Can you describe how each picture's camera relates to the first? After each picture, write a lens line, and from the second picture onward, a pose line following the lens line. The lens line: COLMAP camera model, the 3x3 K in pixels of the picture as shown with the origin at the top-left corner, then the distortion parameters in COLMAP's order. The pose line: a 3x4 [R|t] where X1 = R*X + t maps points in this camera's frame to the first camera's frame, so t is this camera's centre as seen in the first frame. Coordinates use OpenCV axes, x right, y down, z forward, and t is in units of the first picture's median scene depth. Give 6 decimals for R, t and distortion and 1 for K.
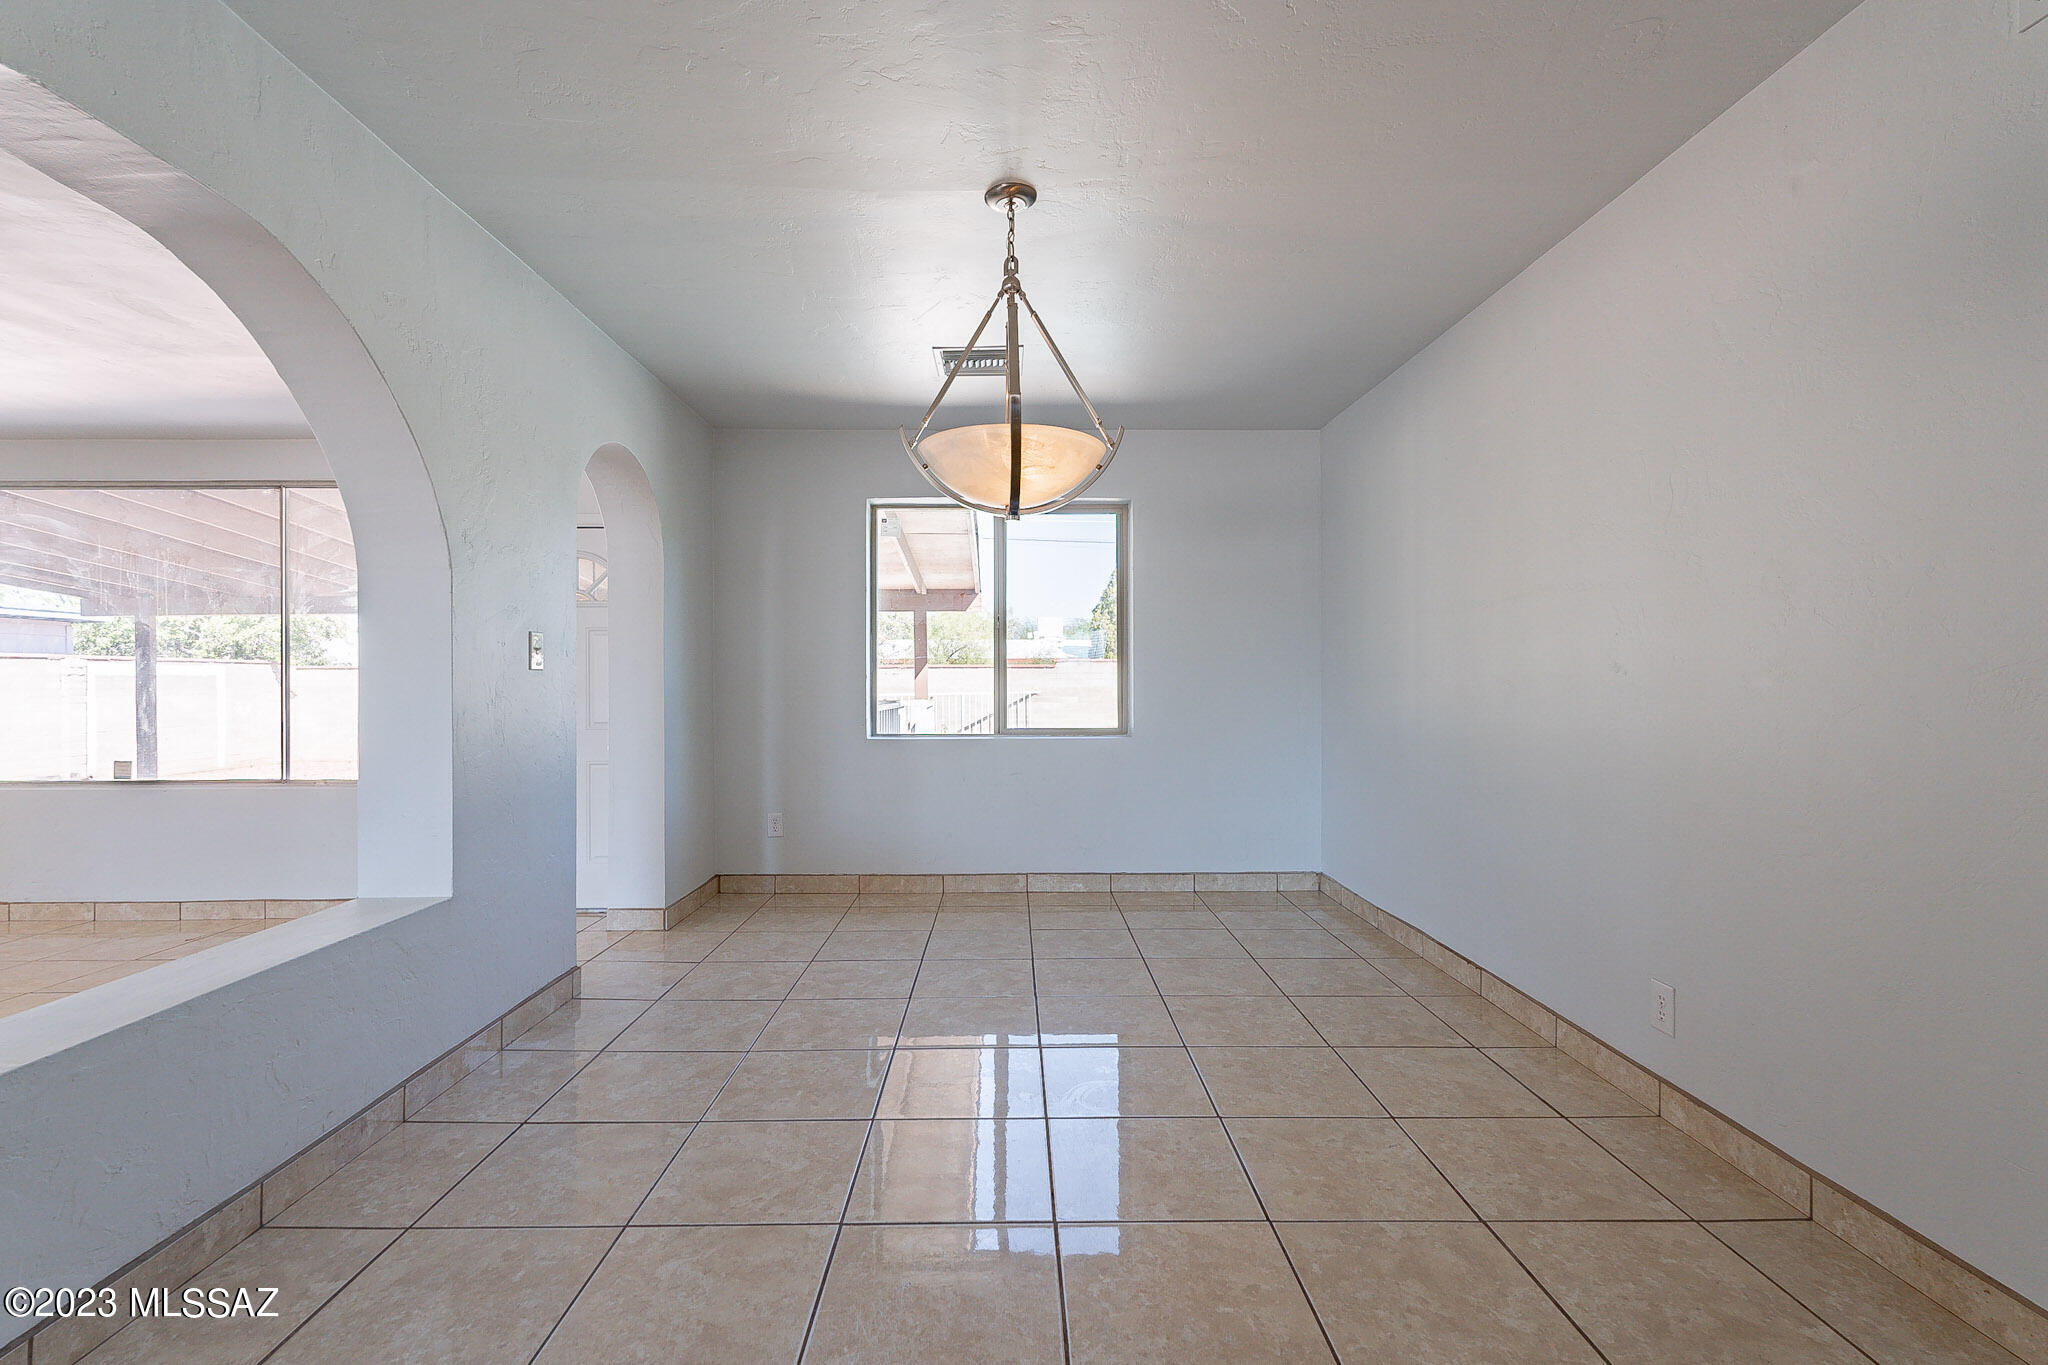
lens RADIAL K [[906.7, 0, 1026.0], [0, 906.7, 693.7], [0, 0, 1]] dist [-0.003320, -0.000142]
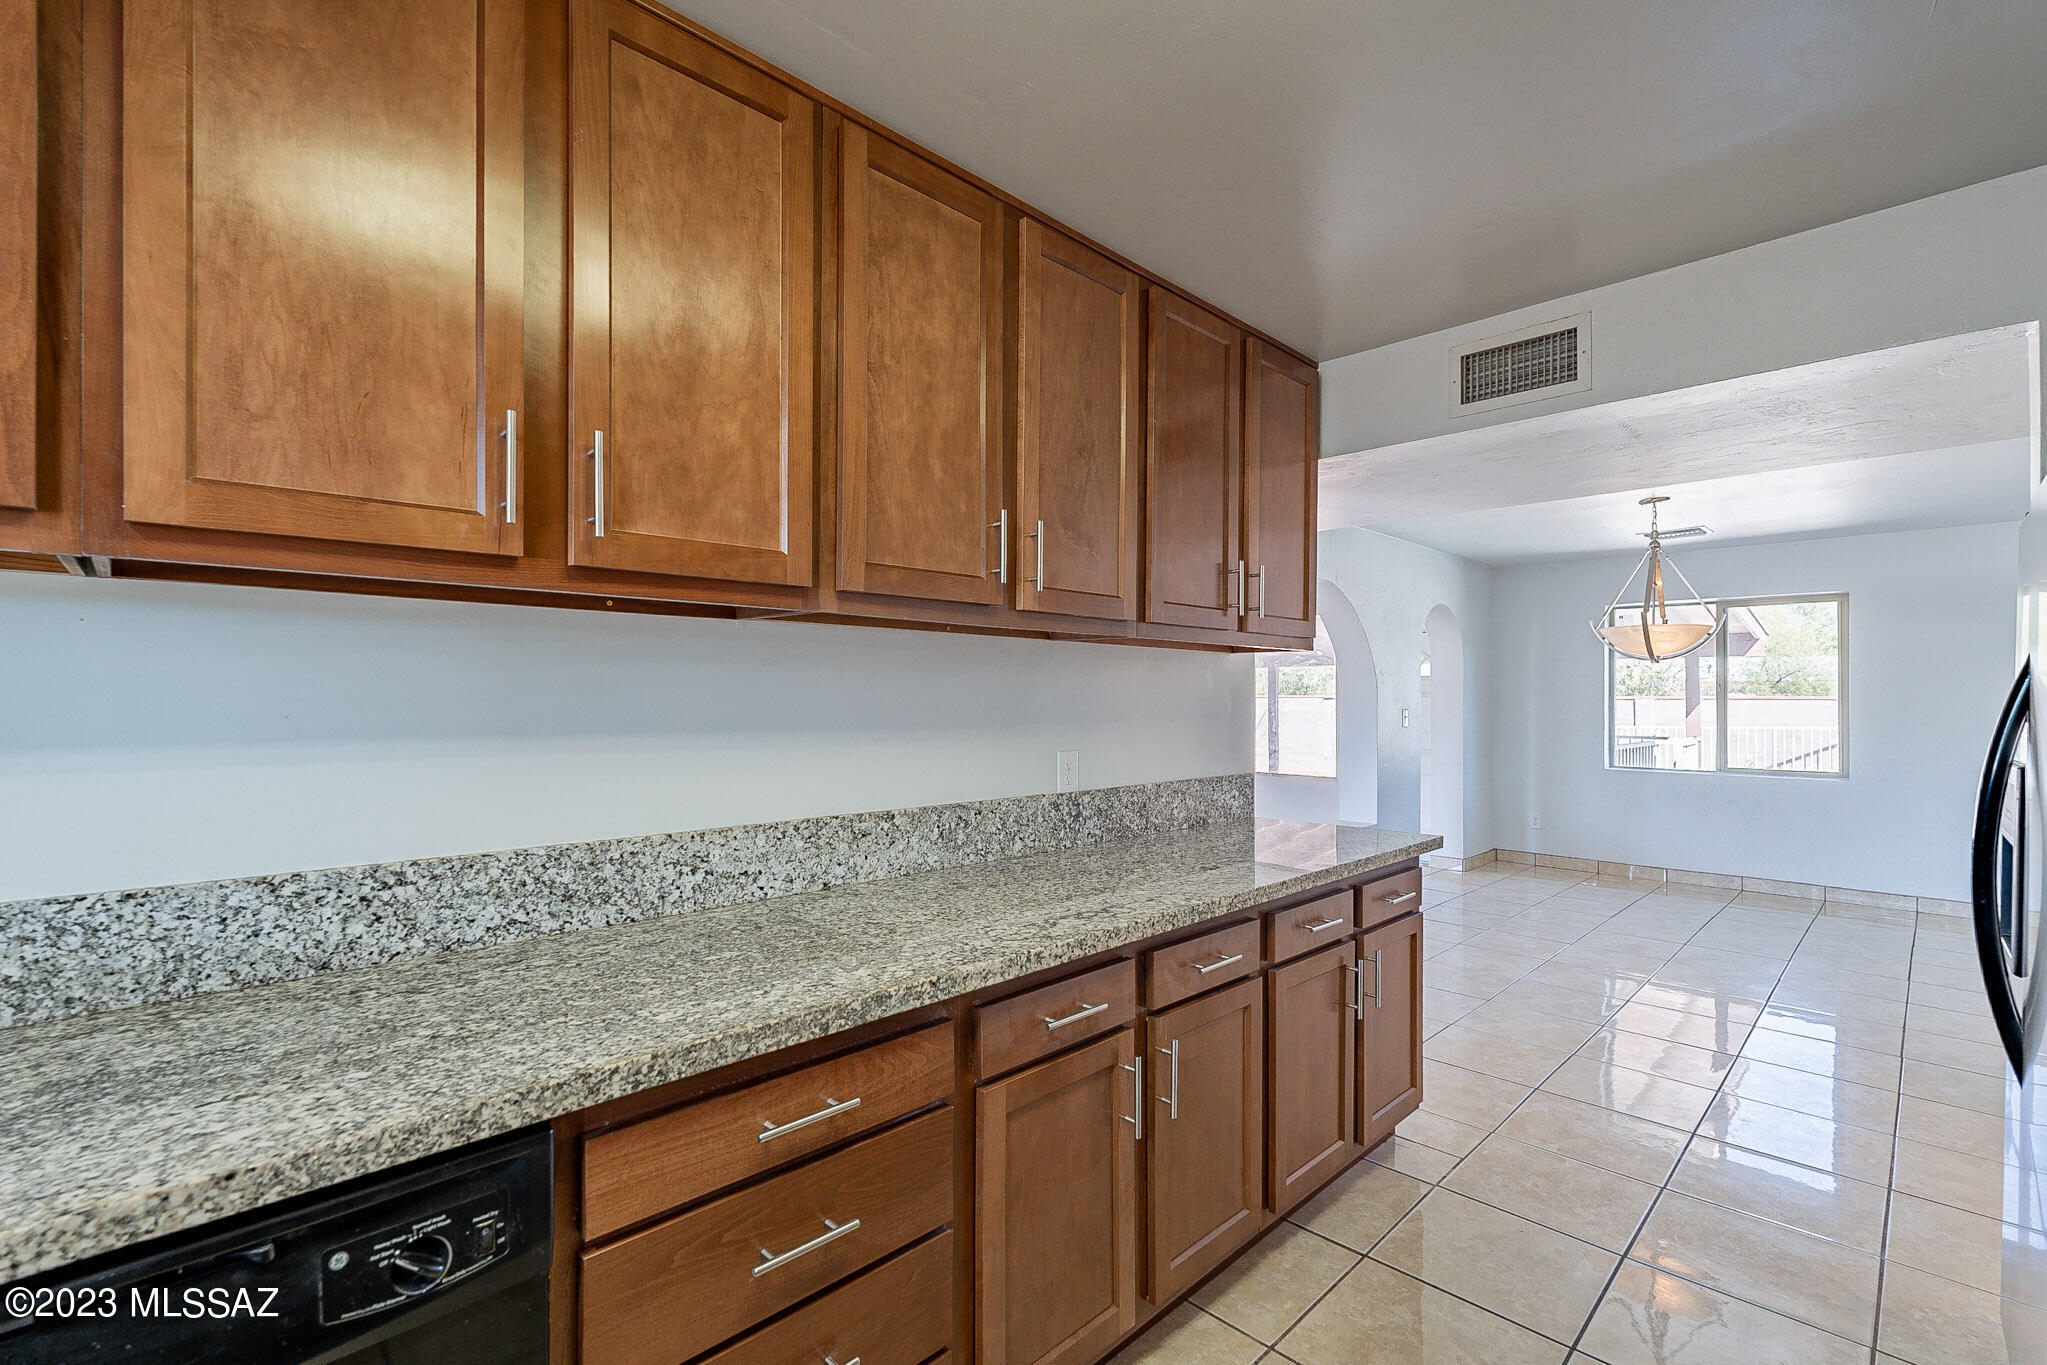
lens RADIAL K [[906.2, 0, 1025.5], [0, 906.2, 693.7], [0, 0, 1]] dist [-0.003320, -0.000142]
pose [[0.690319, 0.001810, -0.723503, 0.234723], [-0.014383, 0.999834, -0.011222, -0.041648], [0.723363, 0.018153, 0.690230, -0.687503]]
